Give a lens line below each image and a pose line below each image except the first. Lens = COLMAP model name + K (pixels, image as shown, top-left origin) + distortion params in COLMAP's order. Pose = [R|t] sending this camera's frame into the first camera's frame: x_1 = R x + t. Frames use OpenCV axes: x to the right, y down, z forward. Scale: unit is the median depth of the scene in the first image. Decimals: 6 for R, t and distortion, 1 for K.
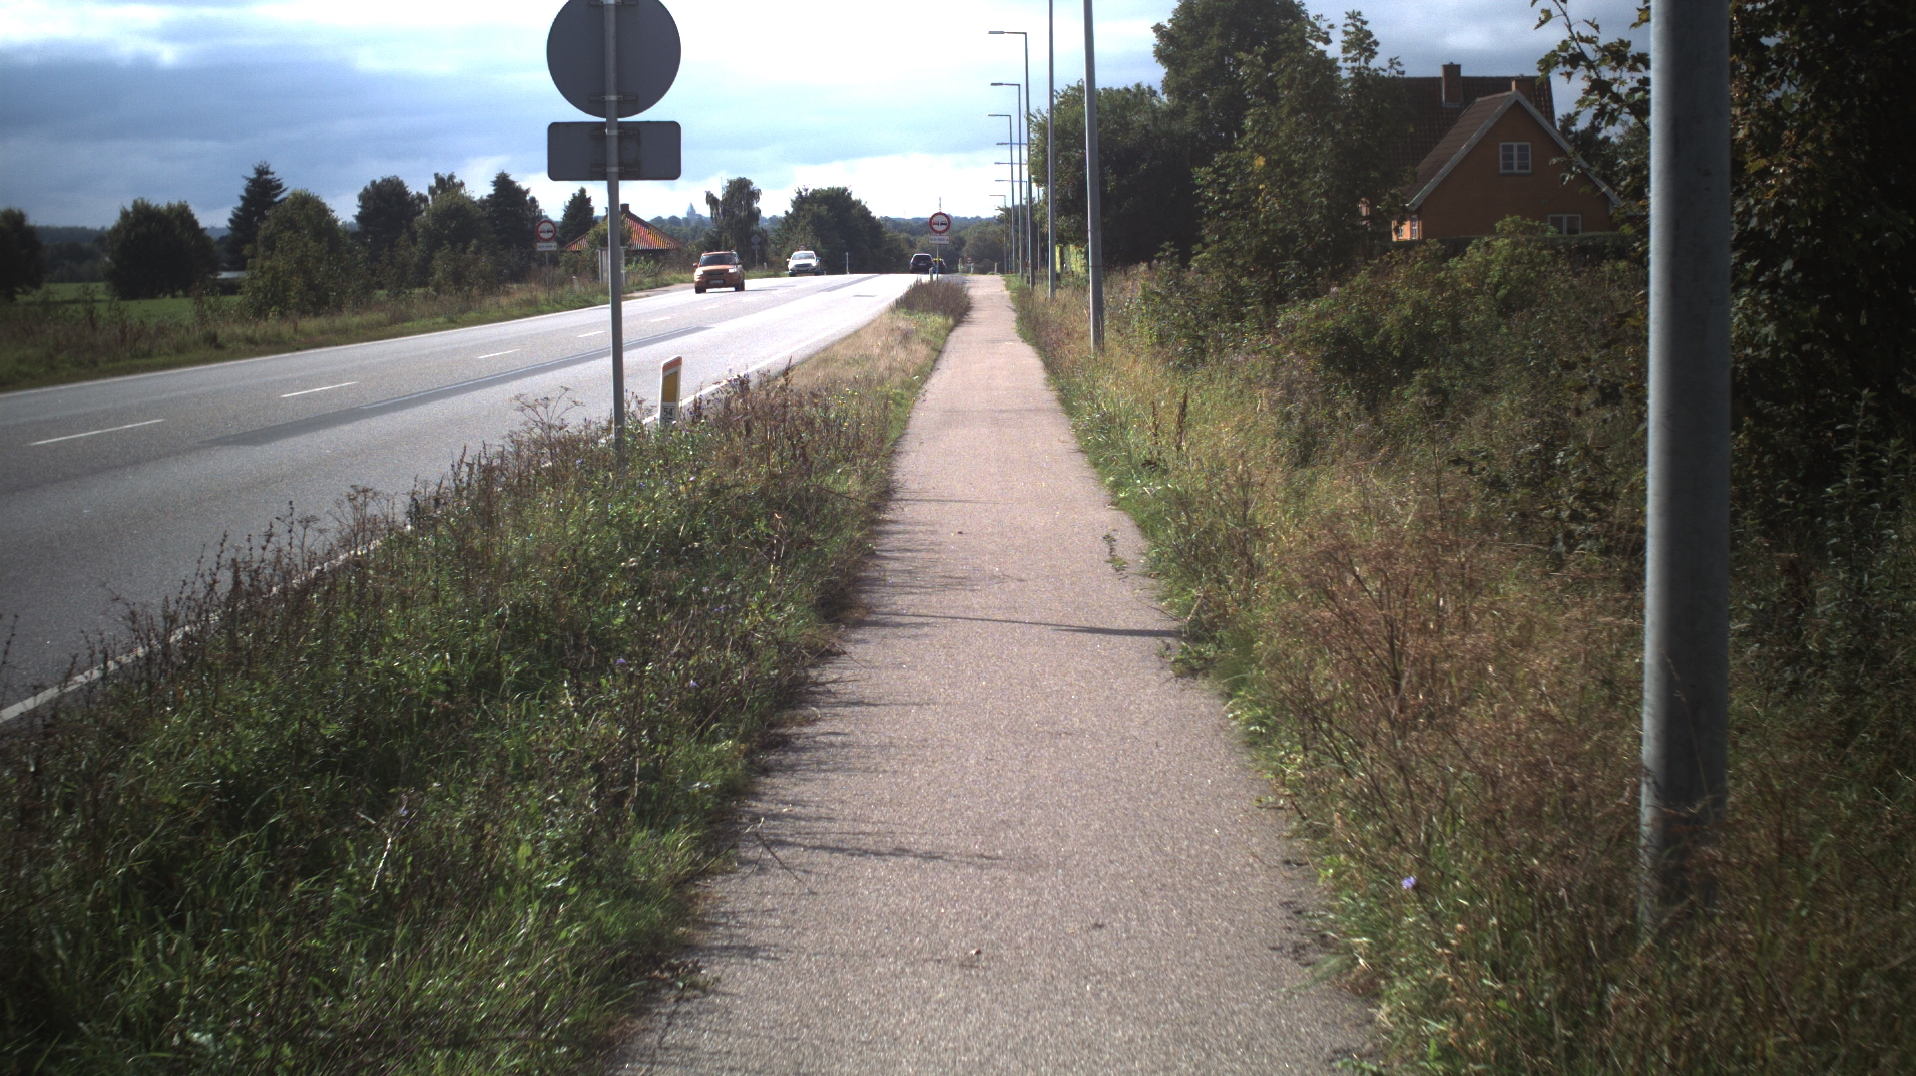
lens RADIAL K [[3290.0, 0, 958.0], [0, 3290.0, 538.0], [0, 0, 1]] dist [-0.243085, 0.100292]
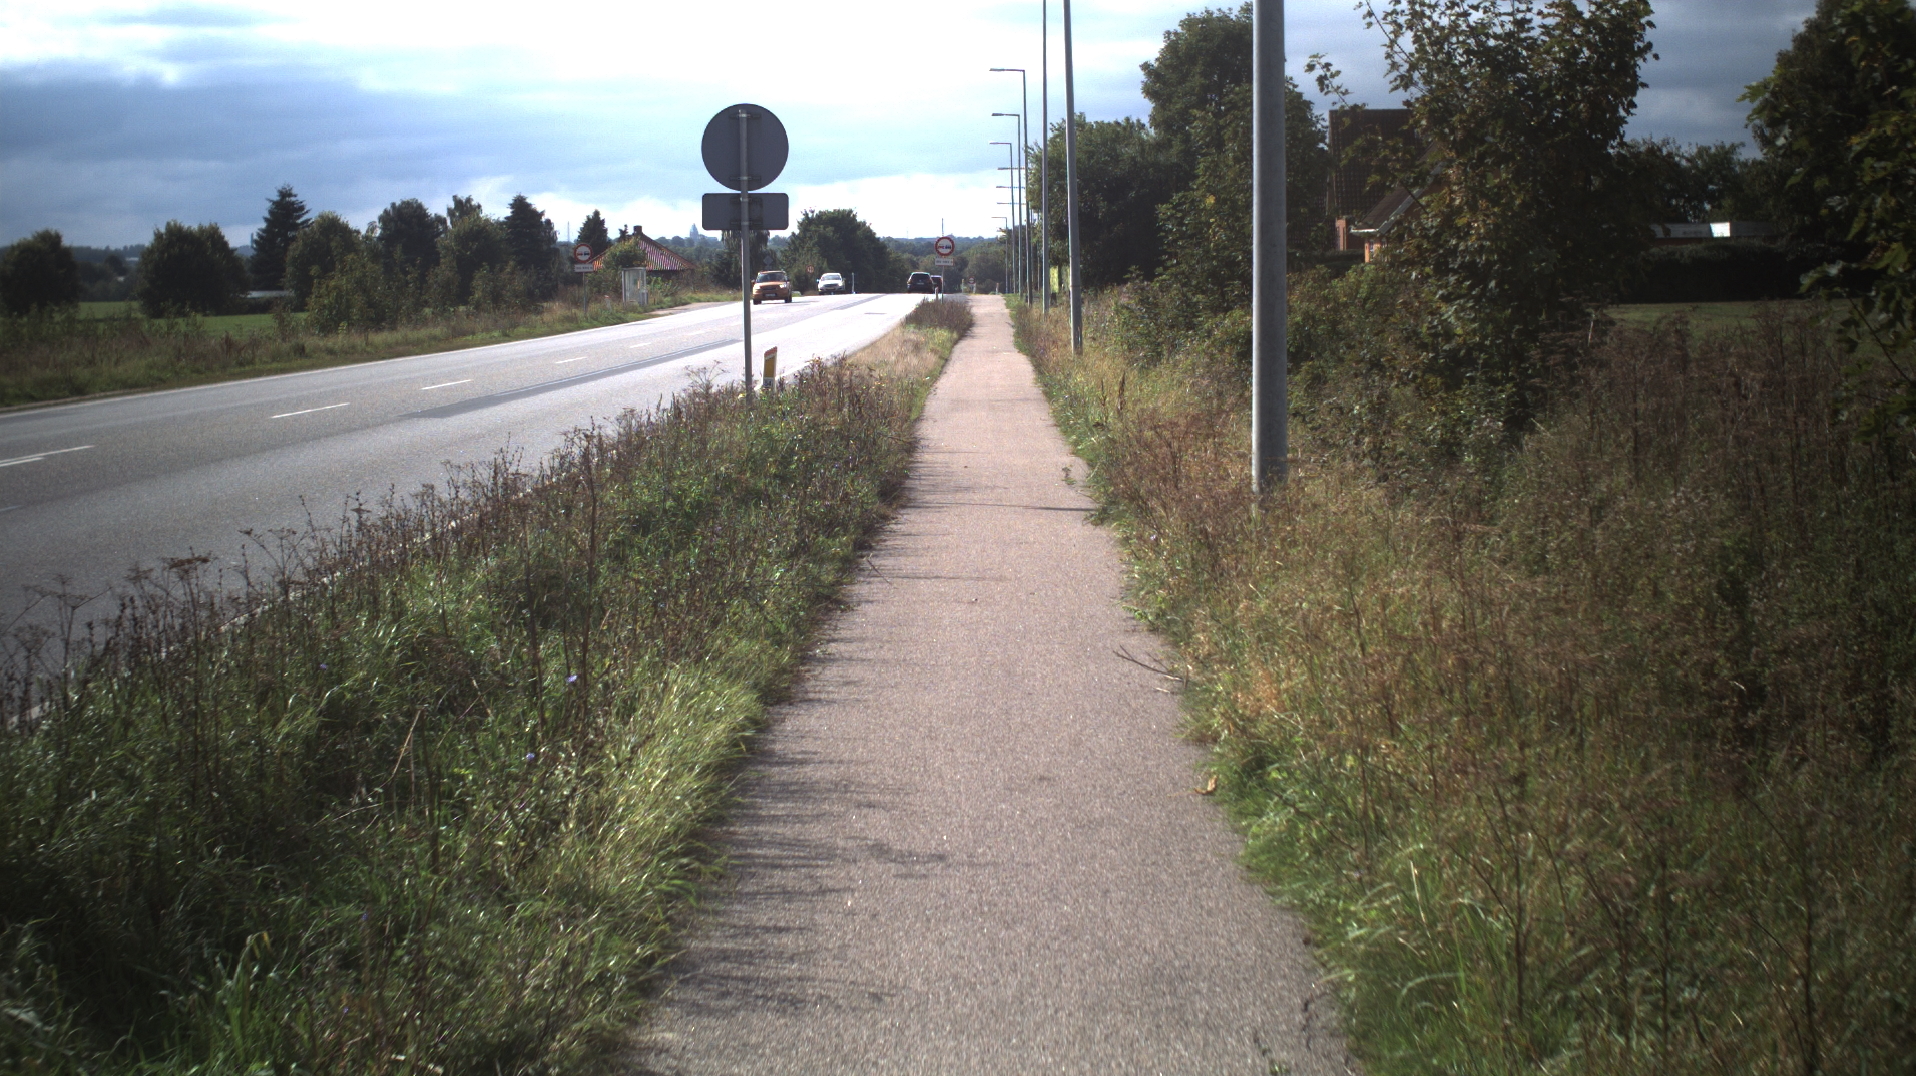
lens RADIAL K [[3290.0, 0, 958.0], [0, 3290.0, 538.0], [0, 0, 1]] dist [-0.243085, 0.100292]
pose [[1.000000, 0.000125, -0.000699, -0.000323], [-0.000130, 0.999981, -0.006116, 0.007156], [0.000698, 0.006116, 0.999981, -0.085527]]
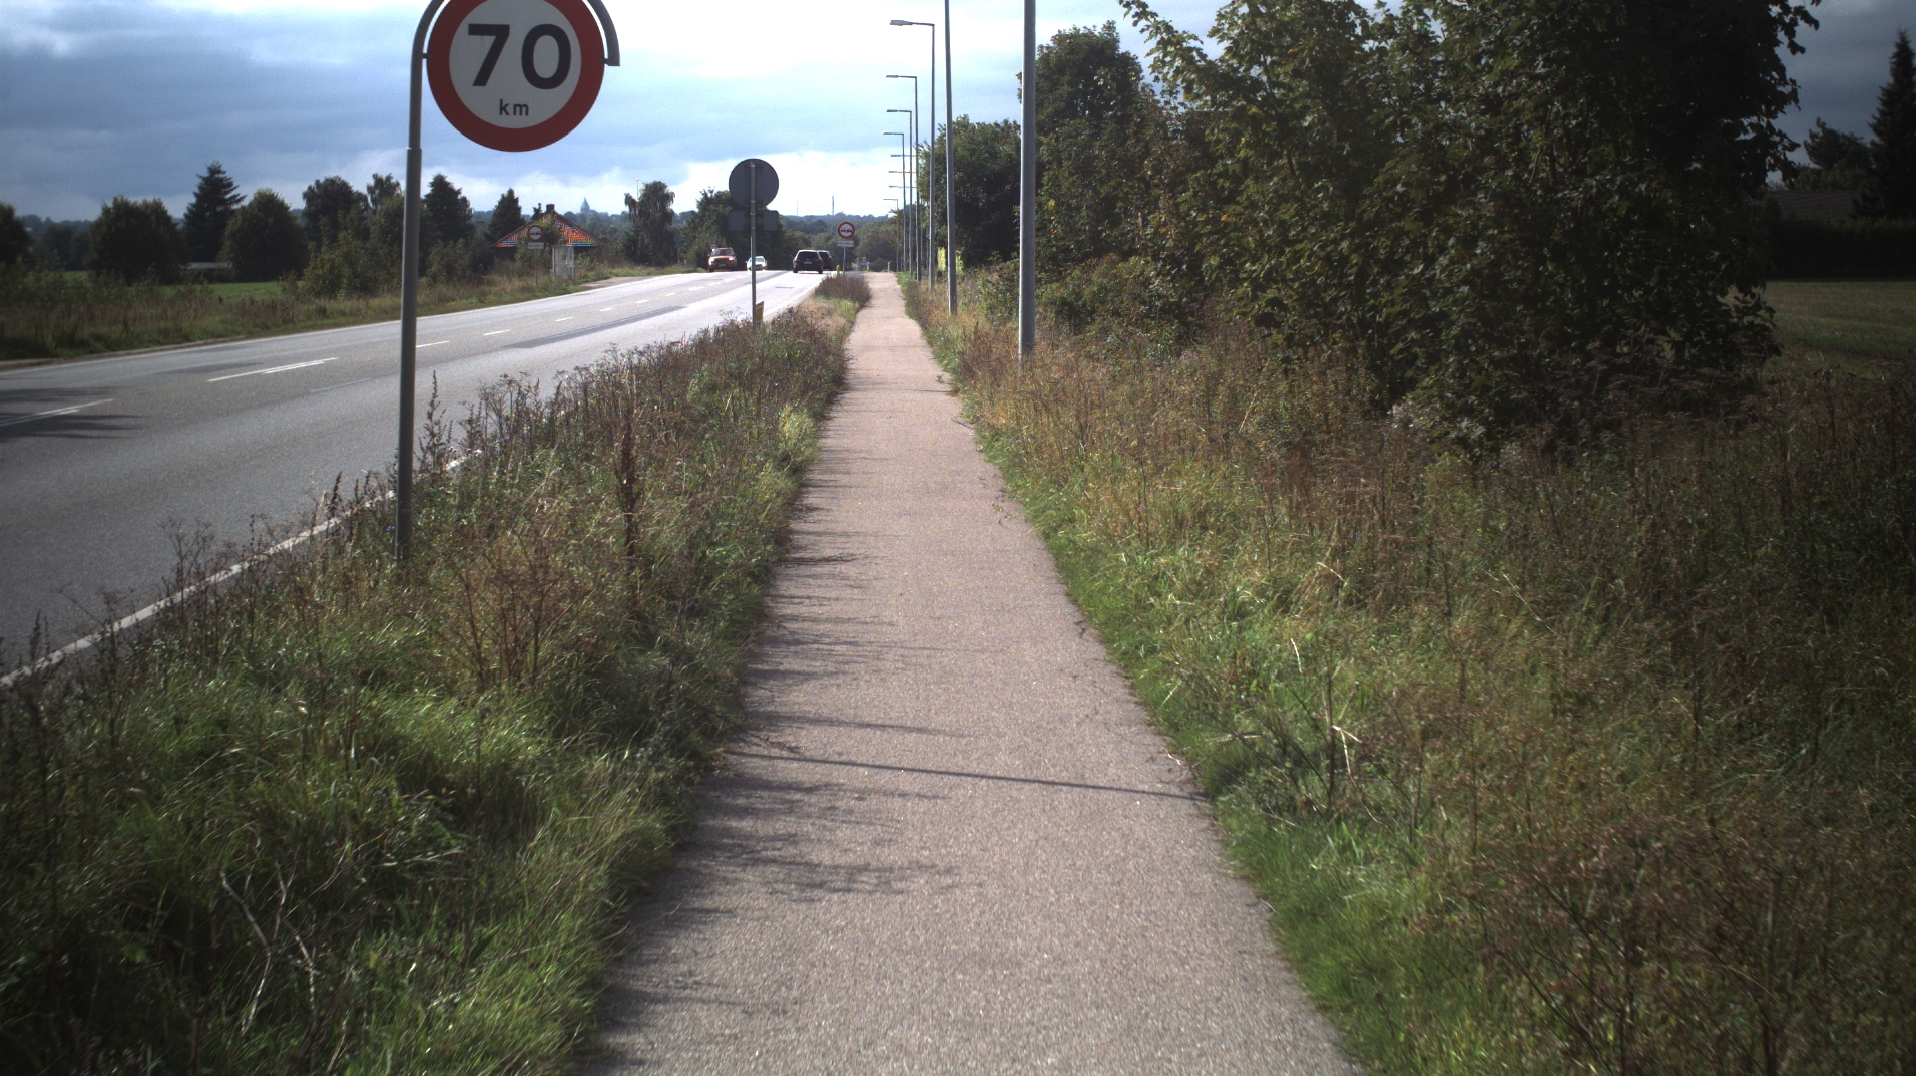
lens RADIAL K [[3290.0, 0, 958.0], [0, 3290.0, 538.0], [0, 0, 1]] dist [-0.243085, 0.100292]
pose [[0.999405, 0.008003, 0.033552, -0.003776], [-0.008019, 0.999968, 0.000346, 0.021200], [-0.033548, -0.000615, 0.999437, -0.256916]]
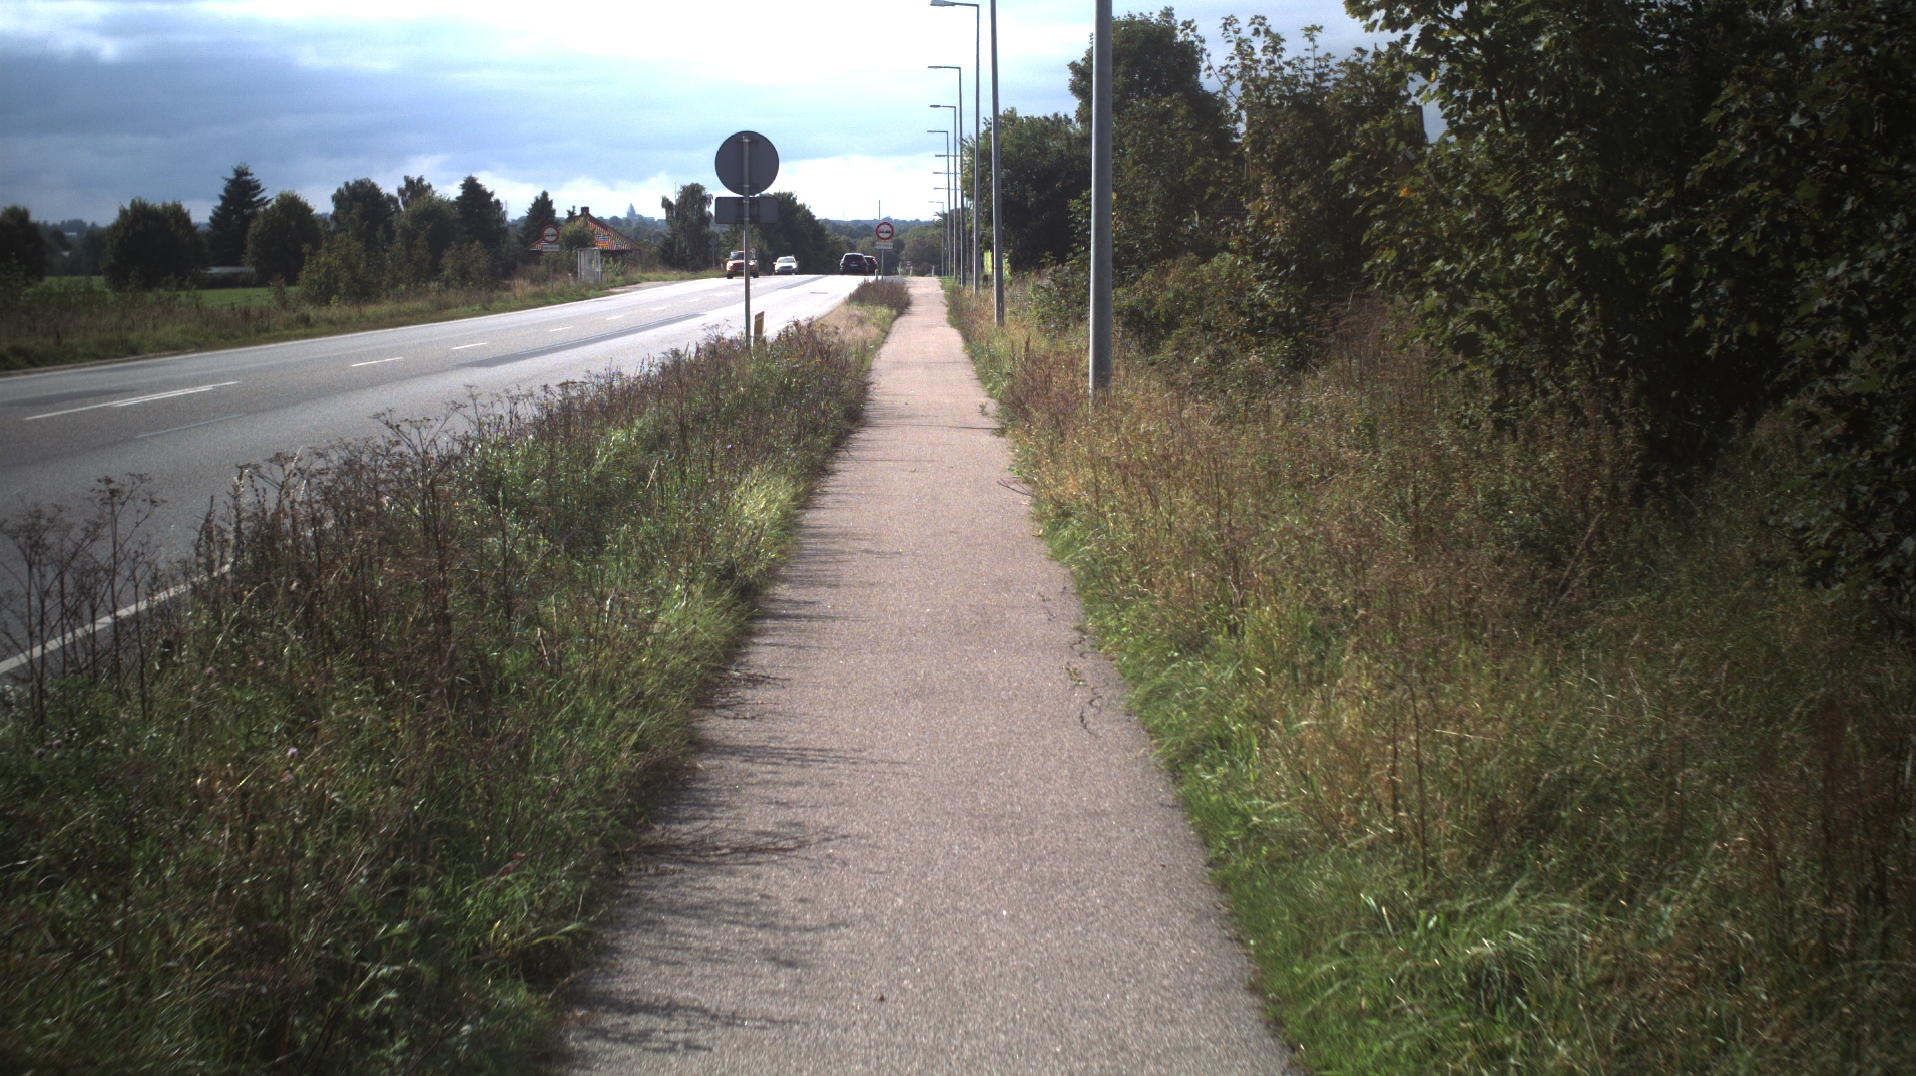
lens RADIAL K [[3290.0, 0, 958.0], [0, 3290.0, 538.0], [0, 0, 1]] dist [-0.243085, 0.100292]
pose [[0.999776, 0.008529, 0.019367, -0.001063], [-0.008512, 0.999963, -0.000962, 0.014461], [-0.019375, 0.000797, 0.999812, -0.171450]]
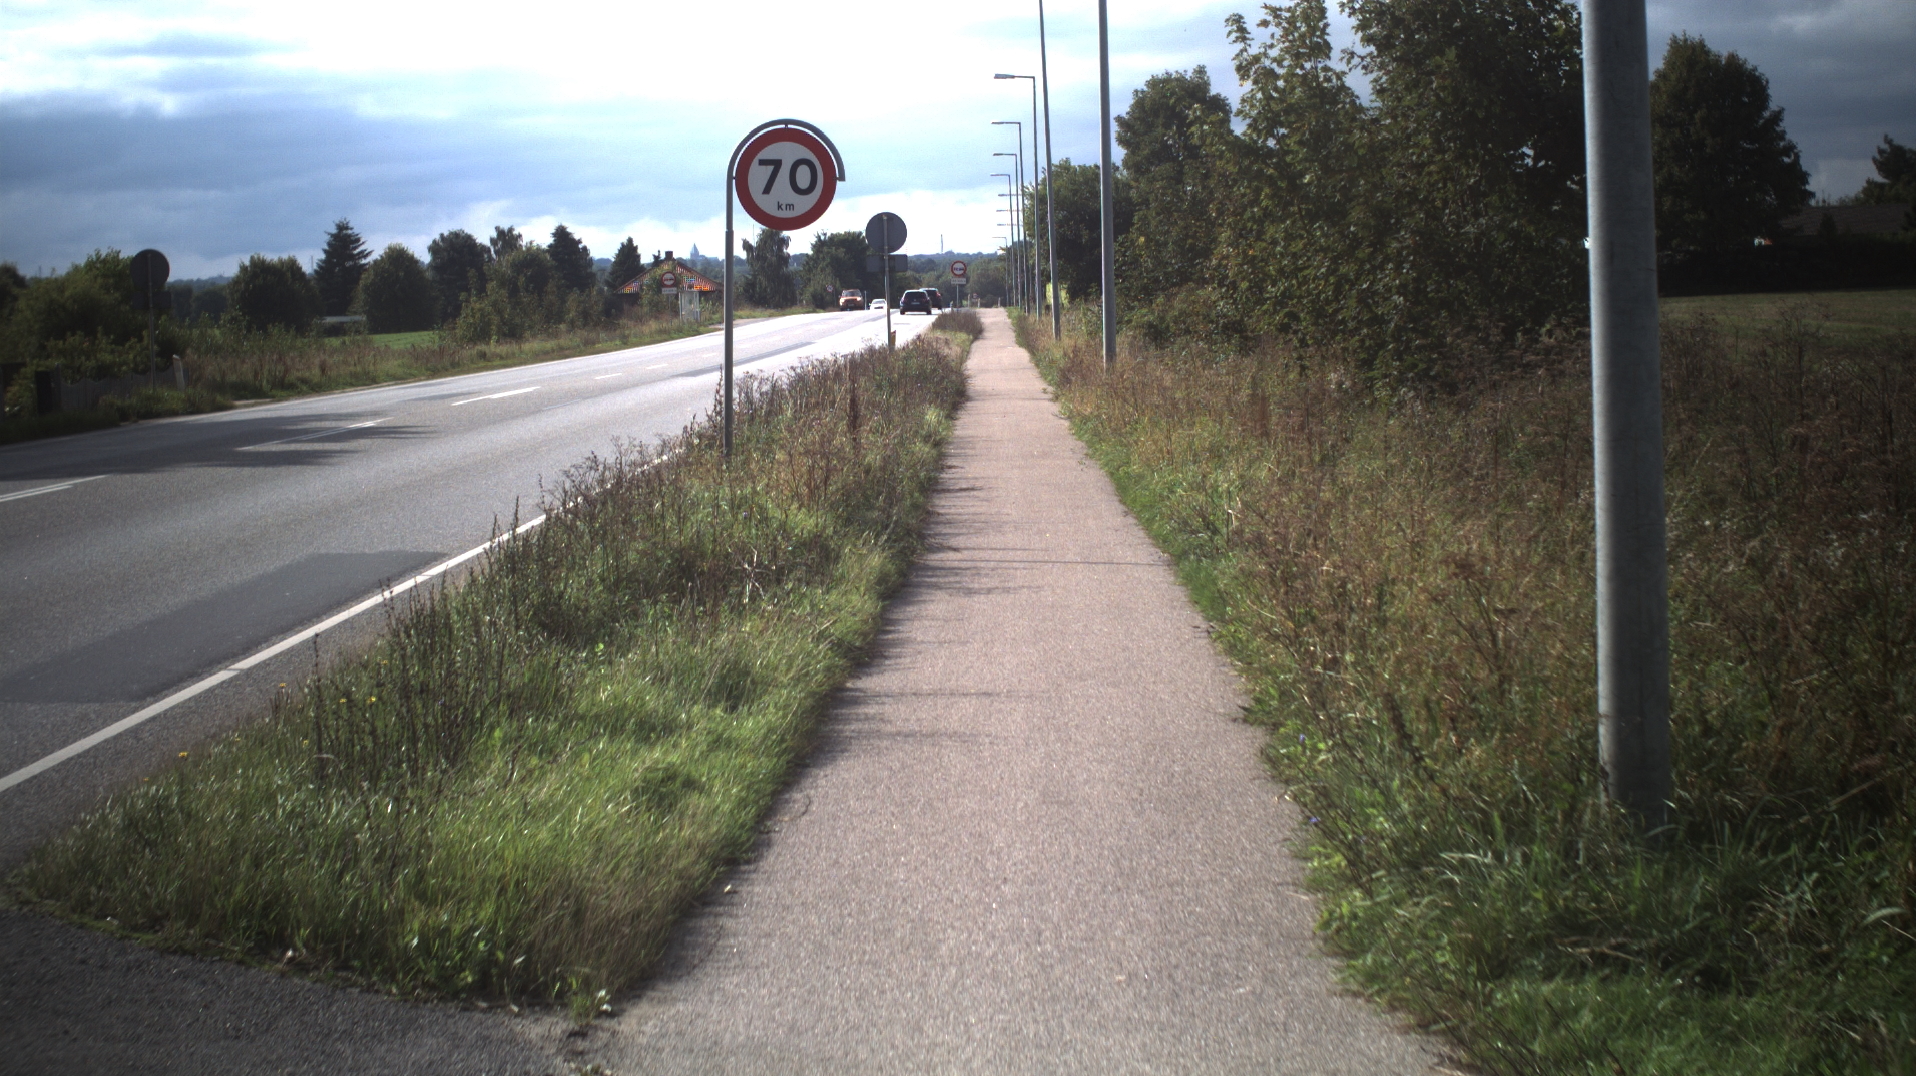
lens RADIAL K [[3290.0, 0, 958.0], [0, 3290.0, 538.0], [0, 0, 1]] dist [-0.243085, 0.100292]
pose [[0.999838, -0.017892, -0.001947, -0.004871], [0.017870, 0.999781, -0.010885, 0.028988], [0.002141, 0.010849, 0.999939, -0.342214]]
